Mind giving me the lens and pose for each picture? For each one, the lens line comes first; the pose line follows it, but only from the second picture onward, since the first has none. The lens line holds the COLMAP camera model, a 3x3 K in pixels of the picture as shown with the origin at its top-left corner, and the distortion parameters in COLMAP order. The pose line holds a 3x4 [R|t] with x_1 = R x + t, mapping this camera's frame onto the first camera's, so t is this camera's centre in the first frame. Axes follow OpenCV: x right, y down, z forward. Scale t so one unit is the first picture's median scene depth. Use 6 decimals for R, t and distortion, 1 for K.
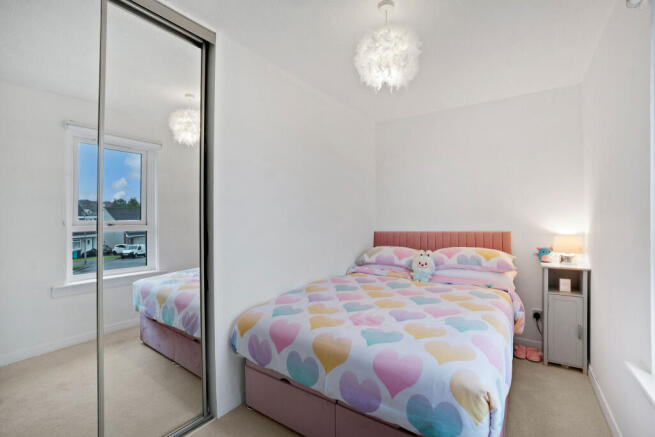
lens RADIAL K [[284.0, 0, 327.5], [0, 284.0, 218.5], [0, 0, 1]] dist [-0.009922, 0.000180]
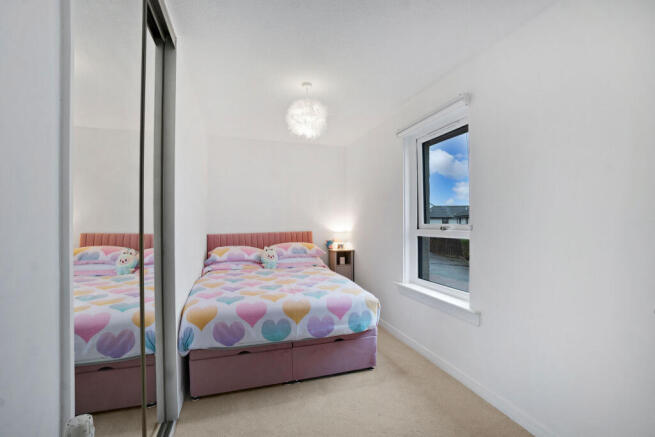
lens RADIAL K [[284.0, 0, 327.5], [0, 284.0, 218.5], [0, 0, 1]] dist [-0.009922, 0.000180]
pose [[0.629976, 0.016254, 0.776444, -0.585627], [-0.006842, 0.999858, -0.015379, 0.002056], [-0.776584, 0.004376, 0.629998, -0.044185]]
